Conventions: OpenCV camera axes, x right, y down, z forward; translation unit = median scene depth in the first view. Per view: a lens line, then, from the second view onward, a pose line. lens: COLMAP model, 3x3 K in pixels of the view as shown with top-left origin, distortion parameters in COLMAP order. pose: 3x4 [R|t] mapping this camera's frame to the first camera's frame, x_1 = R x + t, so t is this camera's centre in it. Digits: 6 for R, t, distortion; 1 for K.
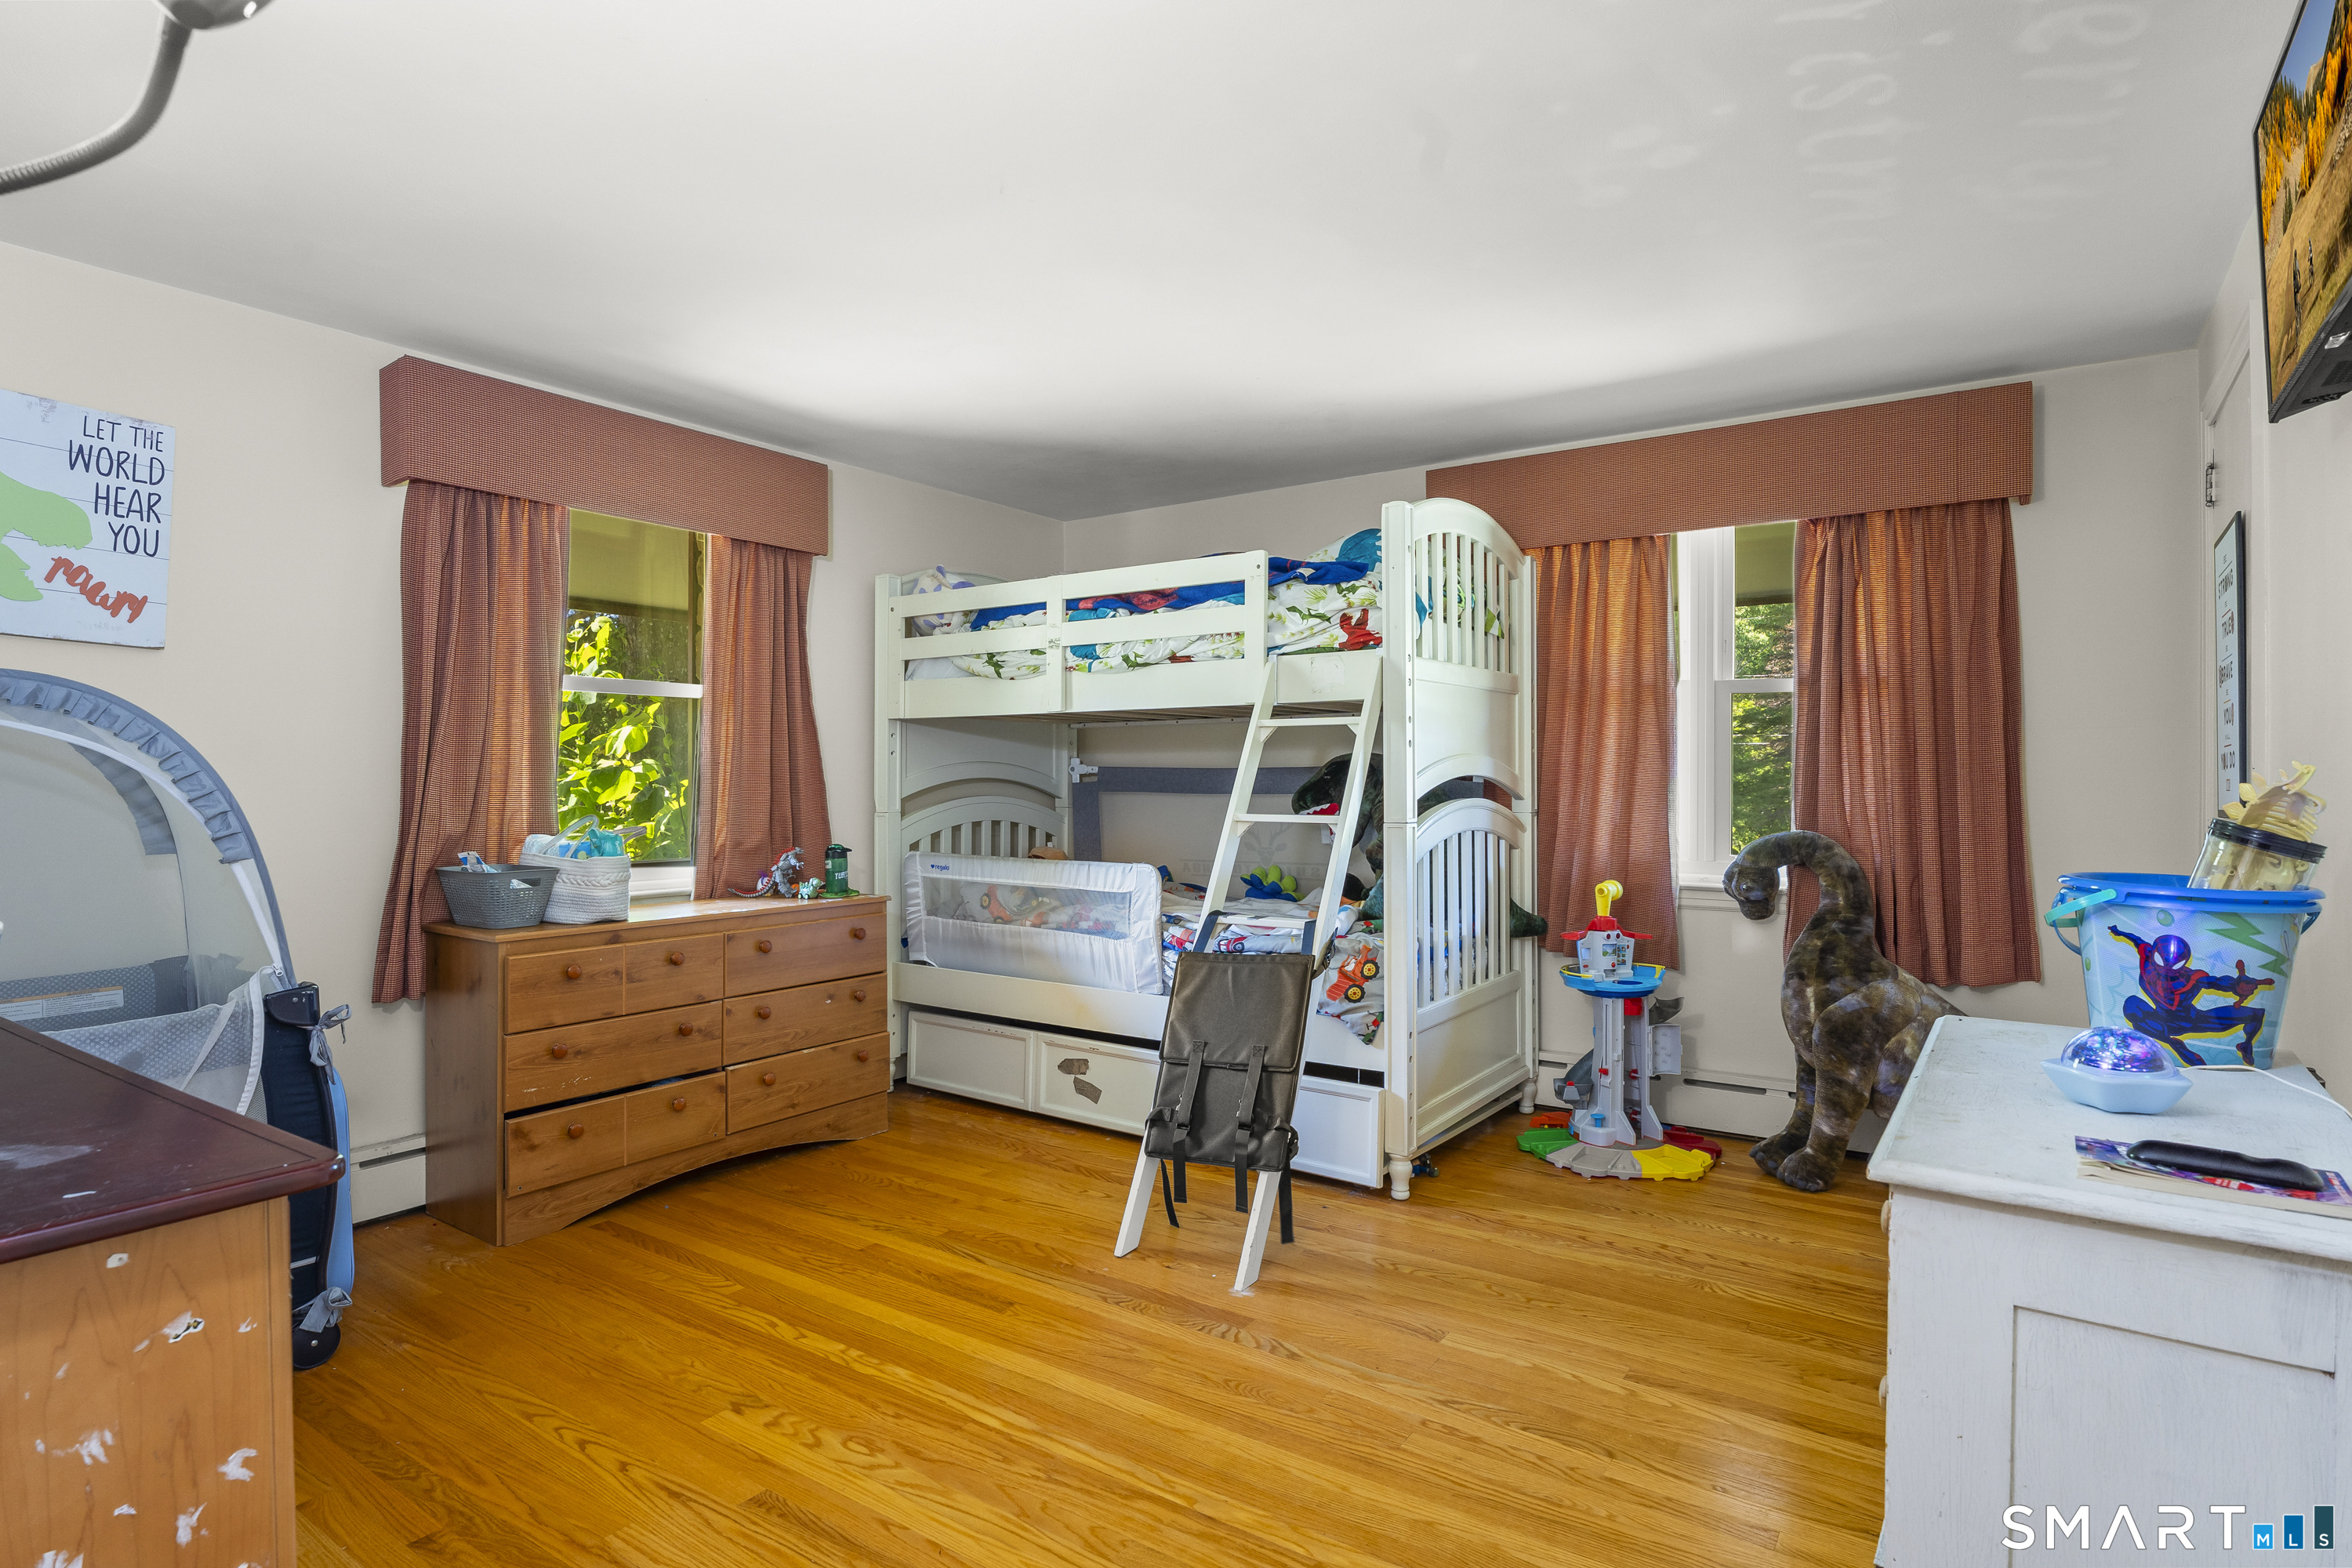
lens RADIAL K [[1202.9, 0, 1162.9], [0, 1202.9, 782.2], [0, 0, 1]] dist [-0.006077, 0.000493]
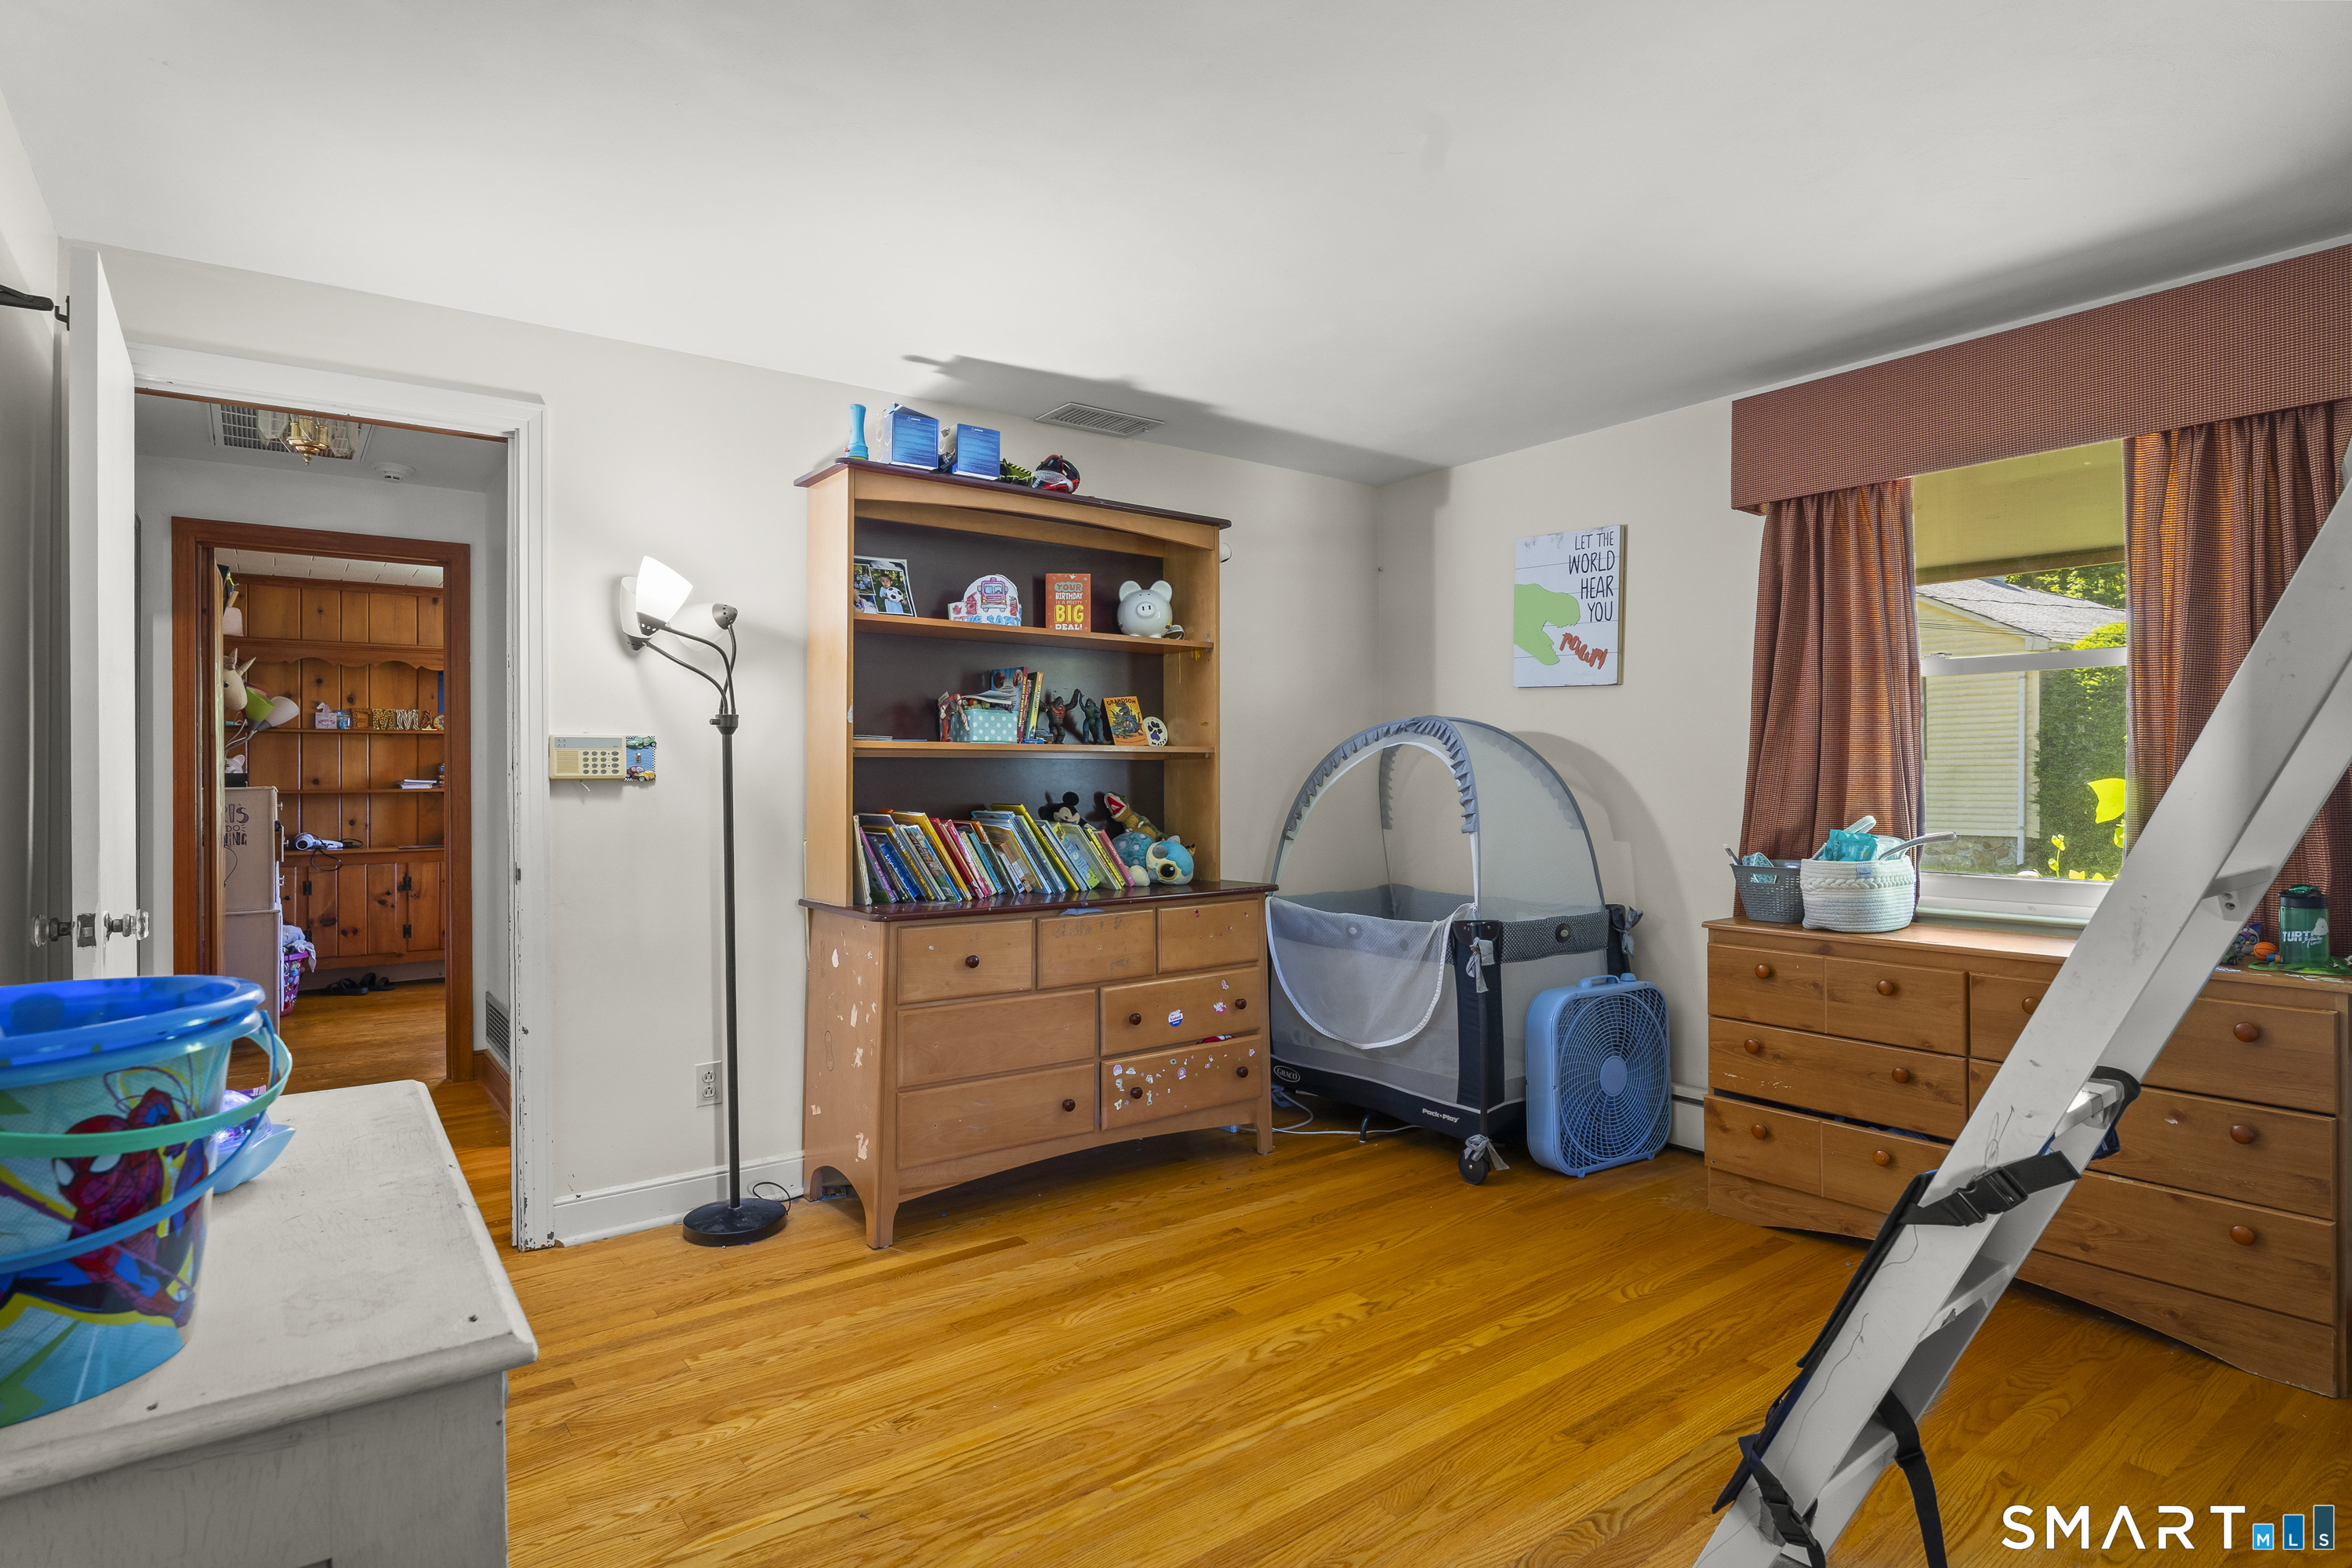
lens RADIAL K [[1202.9, 0, 1159.5], [0, 1202.9, 770.8], [0, 0, 1]] dist [-0.006077, 0.000493]
pose [[-0.298096, -0.001311, -0.954535, 0.708704], [0.002387, 0.999995, -0.002119, -0.008465], [0.954533, -0.002910, -0.298091, 0.957259]]
